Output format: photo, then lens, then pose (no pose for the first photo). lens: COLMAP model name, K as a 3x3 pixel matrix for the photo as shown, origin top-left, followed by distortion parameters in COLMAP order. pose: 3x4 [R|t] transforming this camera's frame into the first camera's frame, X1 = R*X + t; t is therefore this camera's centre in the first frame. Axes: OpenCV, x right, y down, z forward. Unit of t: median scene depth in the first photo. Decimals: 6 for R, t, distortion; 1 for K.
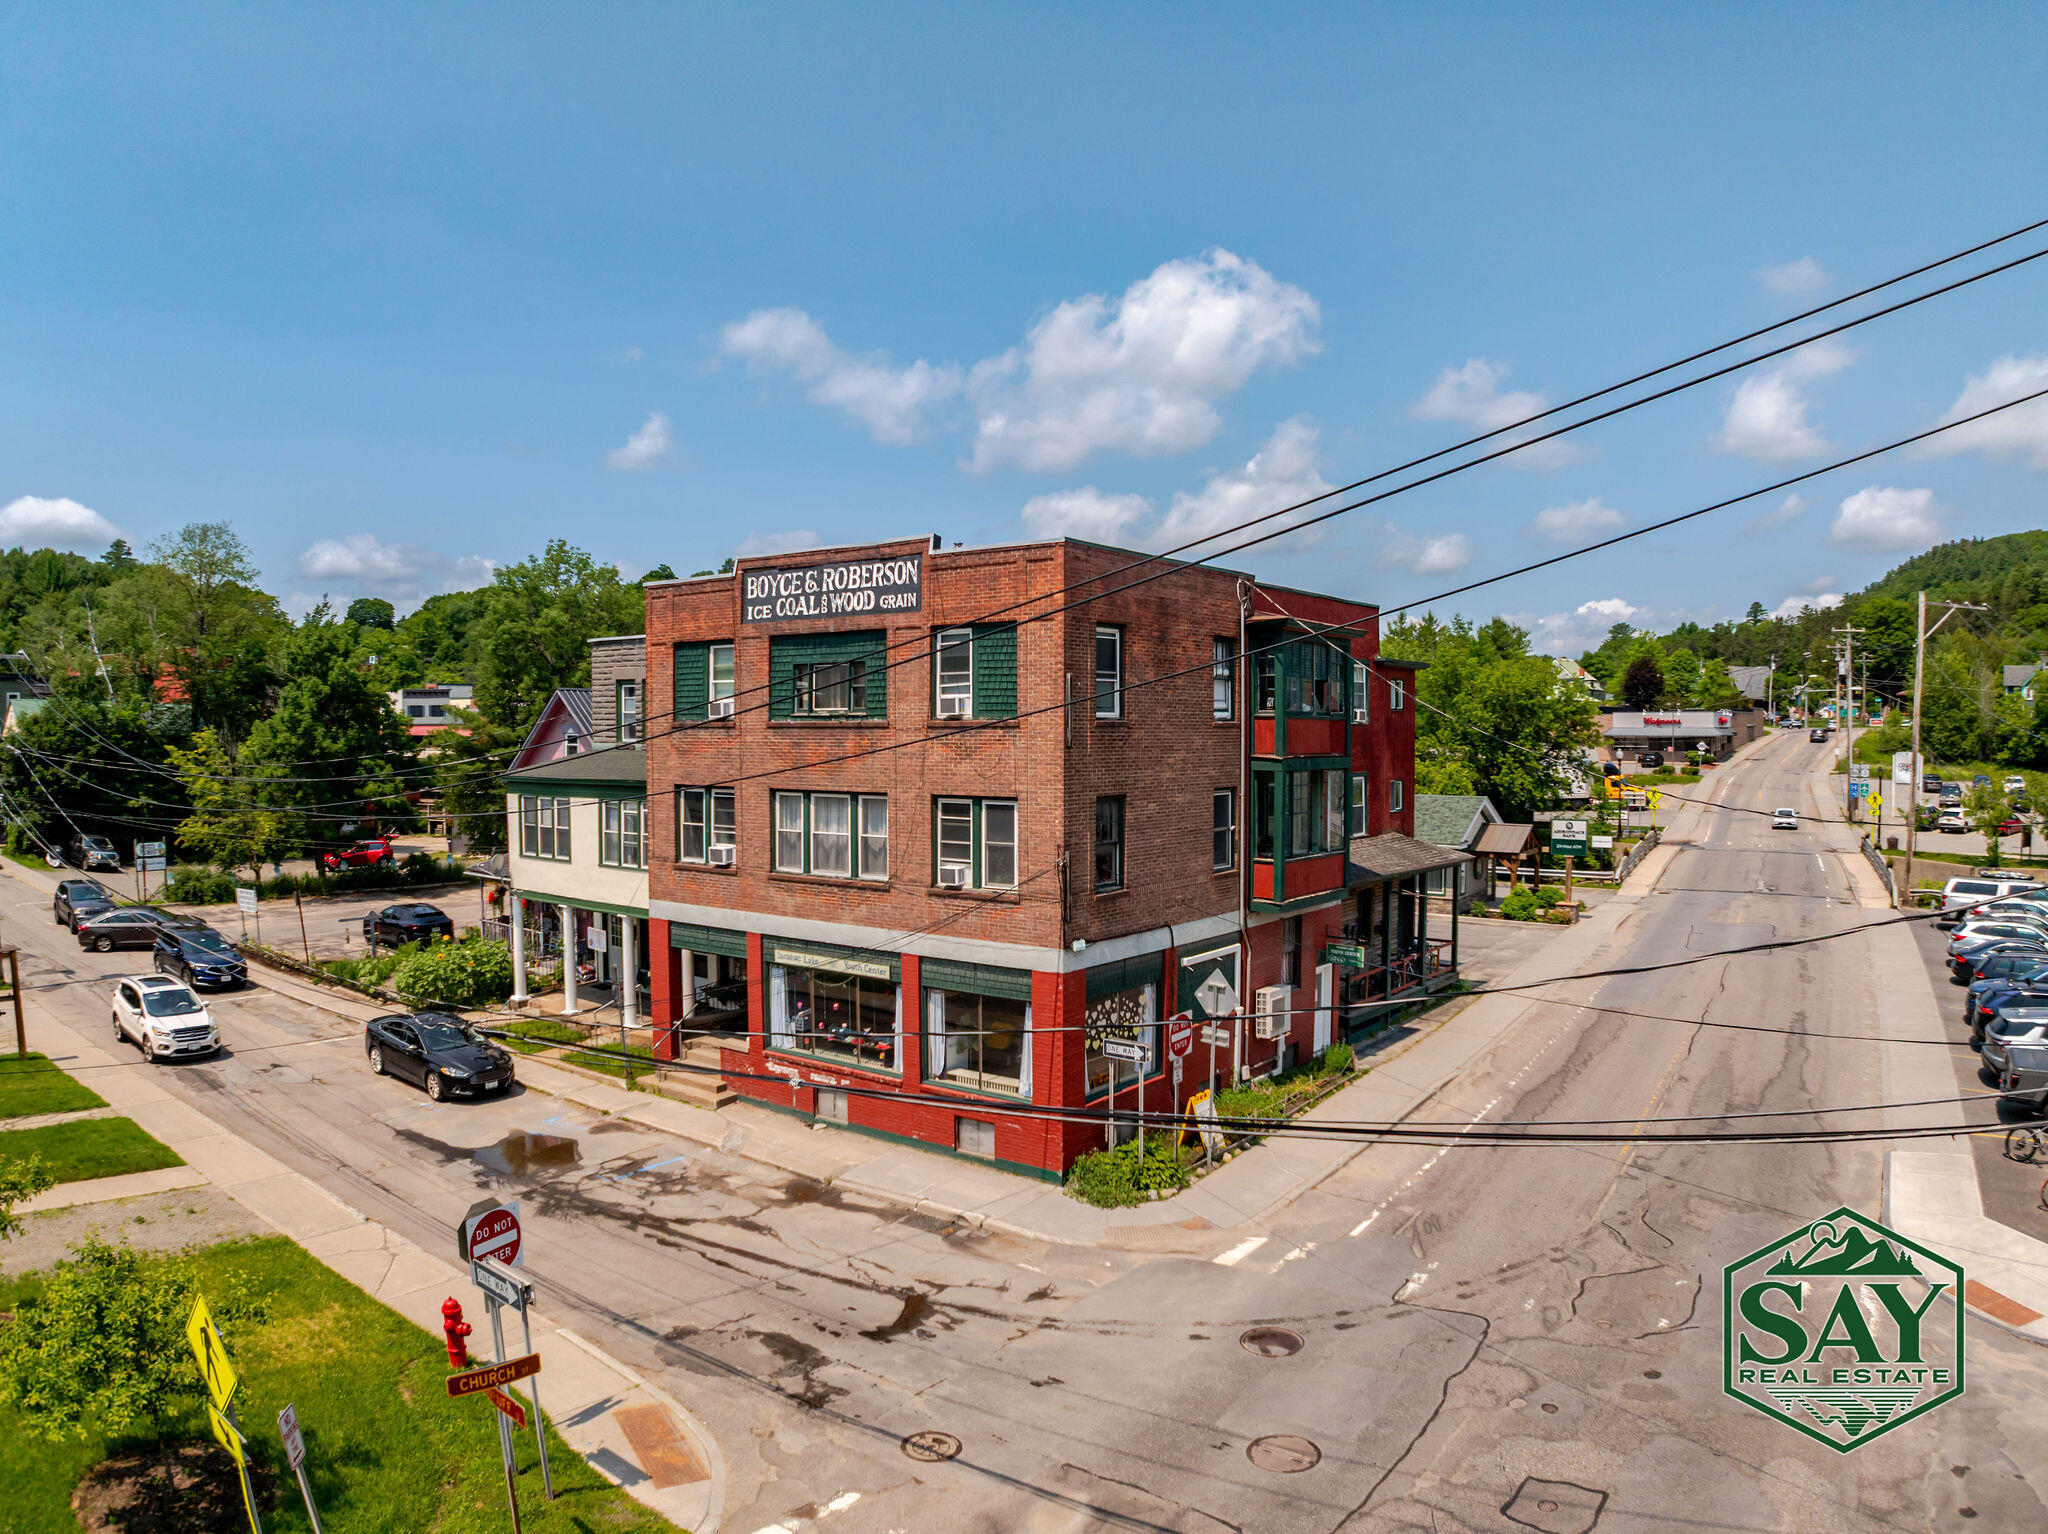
lens RADIAL K [[1266.7, 0, 1021.8], [0, 1266.7, 747.5], [0, 0, 1]] dist [-0.203574, 0.028314]
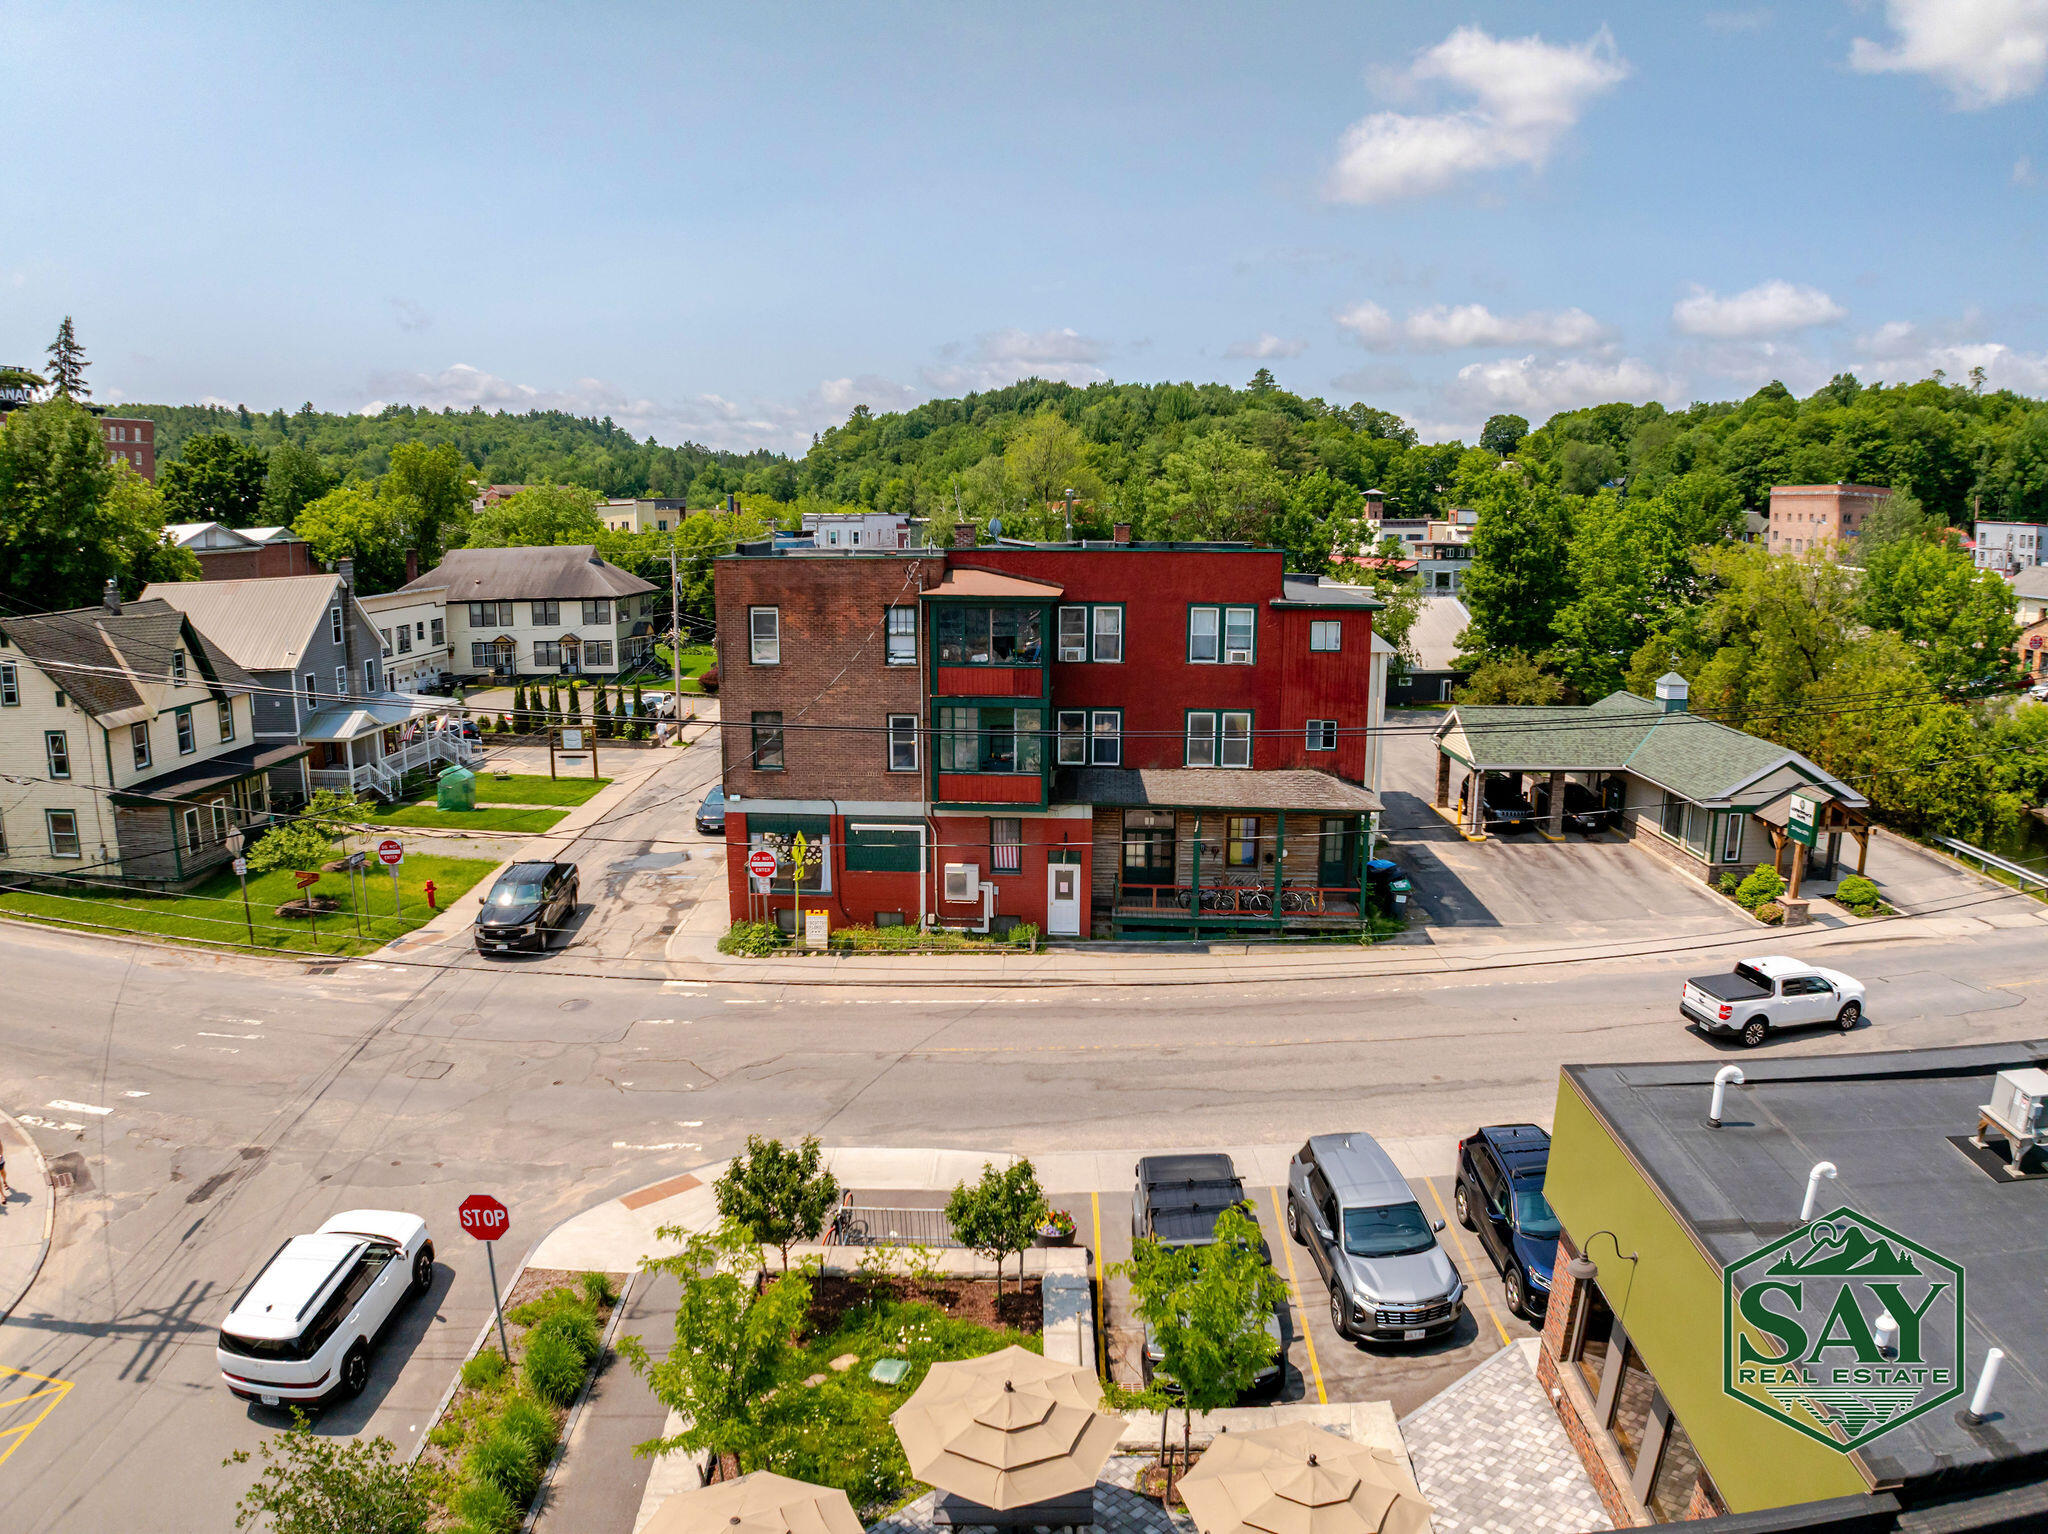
lens RADIAL K [[1266.7, 0, 1028.5], [0, 1266.7, 737.4], [0, 0, 1]] dist [-0.203574, 0.028314]
pose [[0.591532, 0.136592, -0.794627, 1.450734], [-0.013121, 0.987046, 0.159900, -0.178493], [0.806175, -0.084160, 0.585661, 0.305308]]
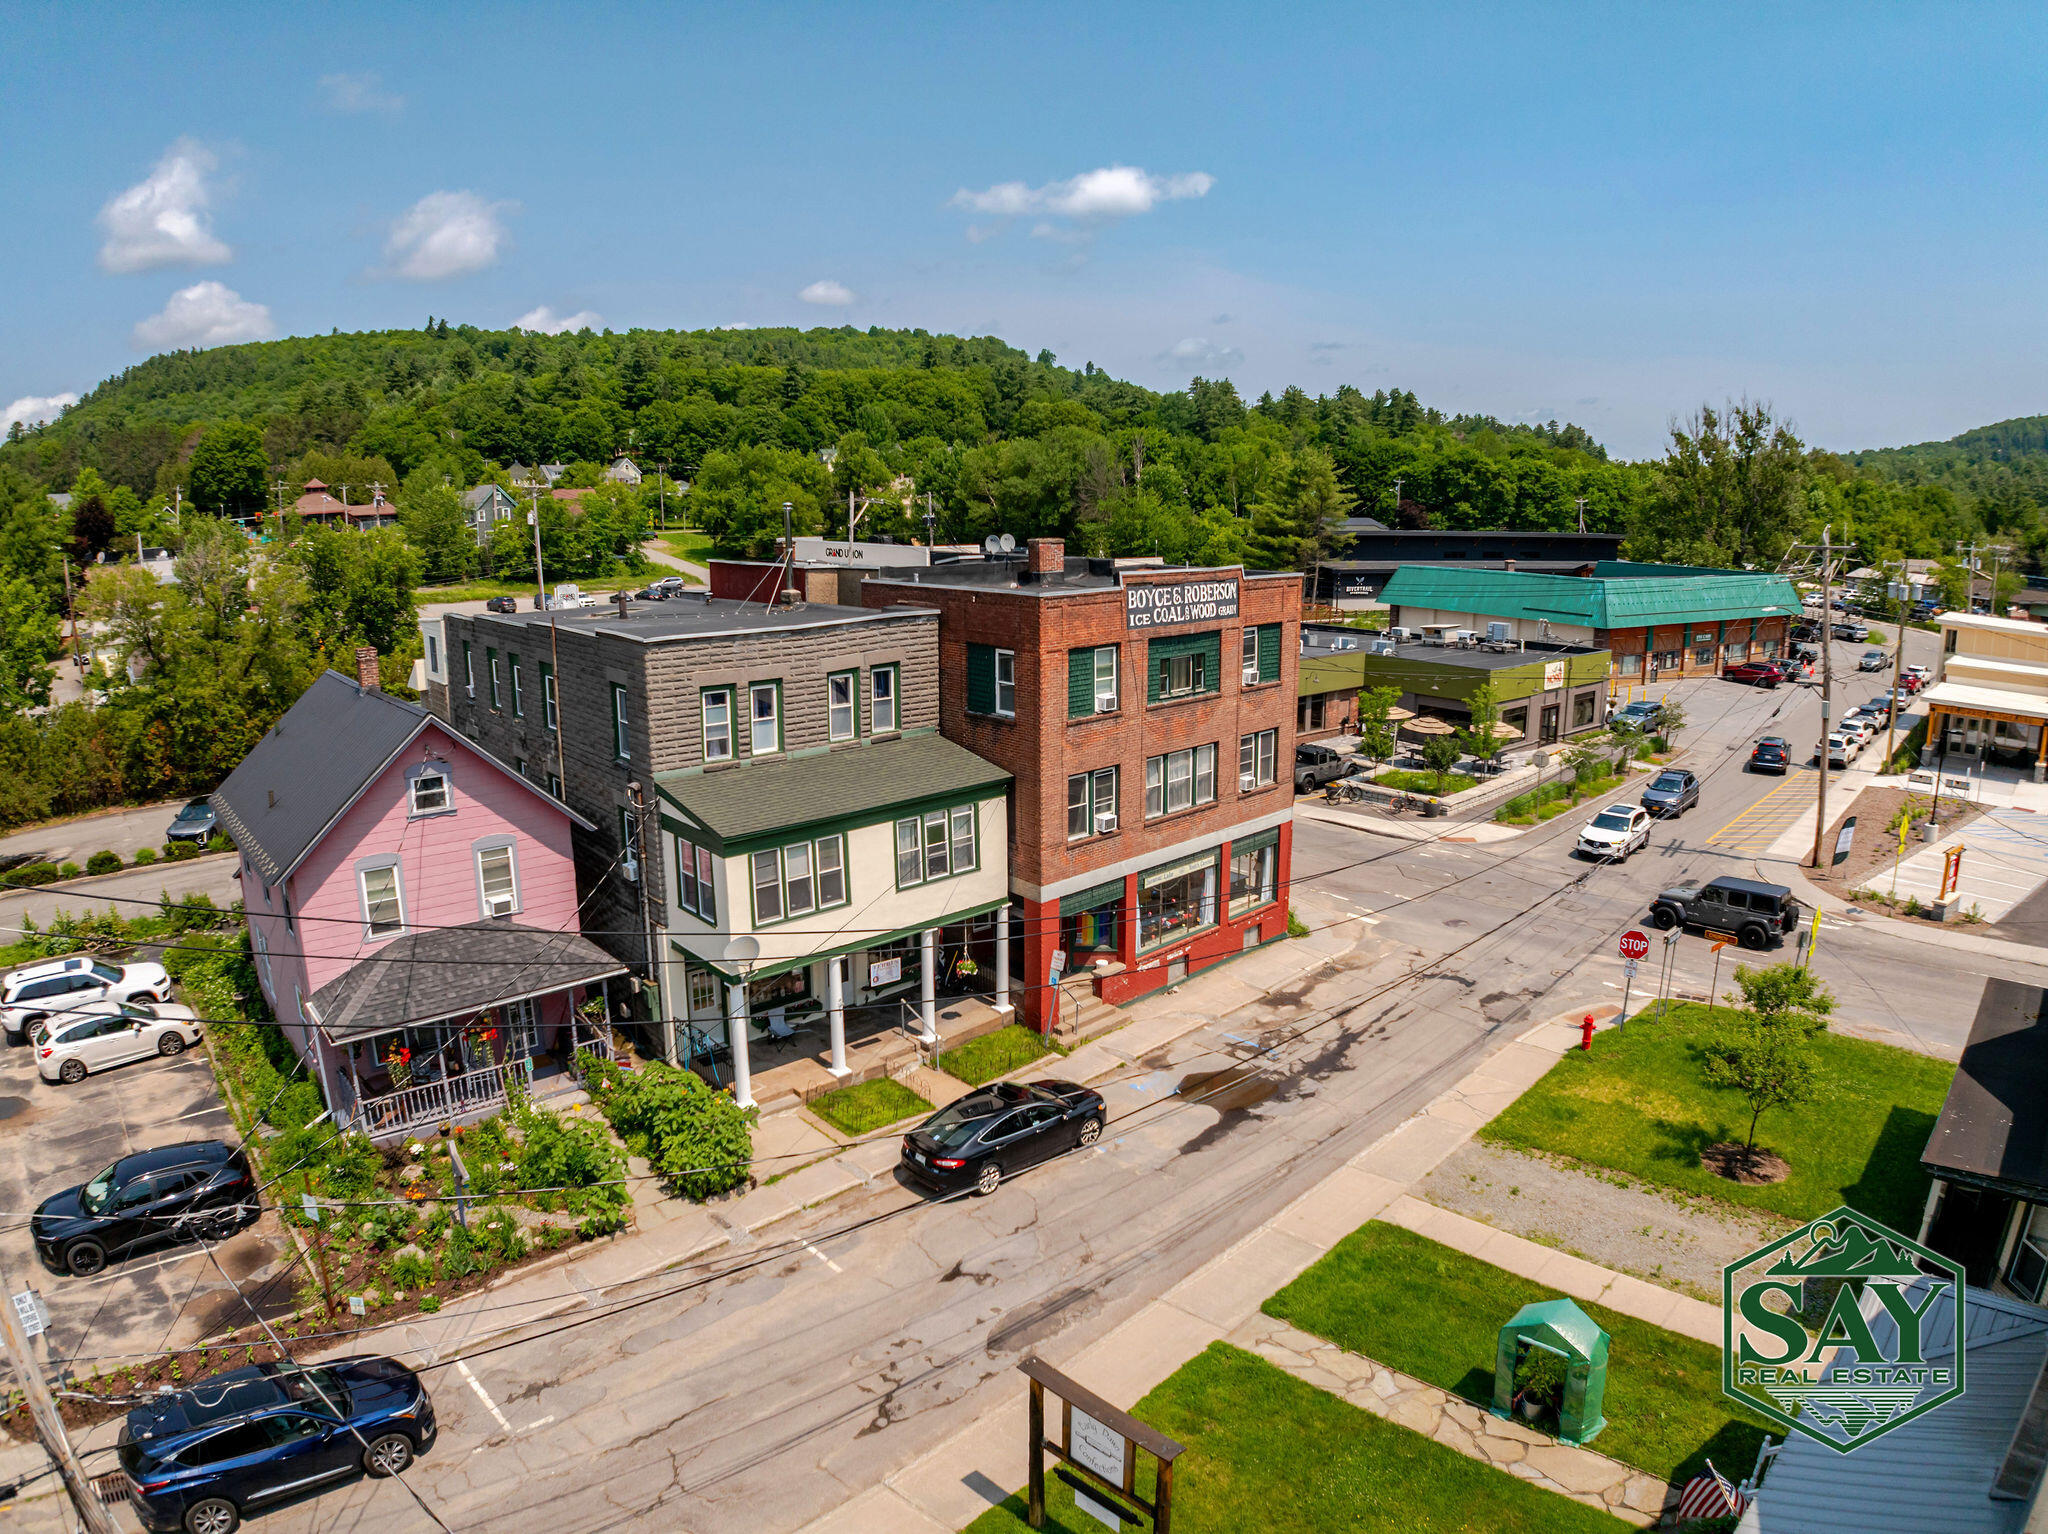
lens RADIAL K [[1266.7, 0, 1018.7], [0, 1266.7, 748.6], [0, 0, 1]] dist [-0.203574, 0.028314]
pose [[0.187560, -0.193343, 0.963037, -1.538433], [0.022209, 0.981020, 0.192628, -0.238915], [-0.982002, -0.014741, 0.188294, 0.937026]]
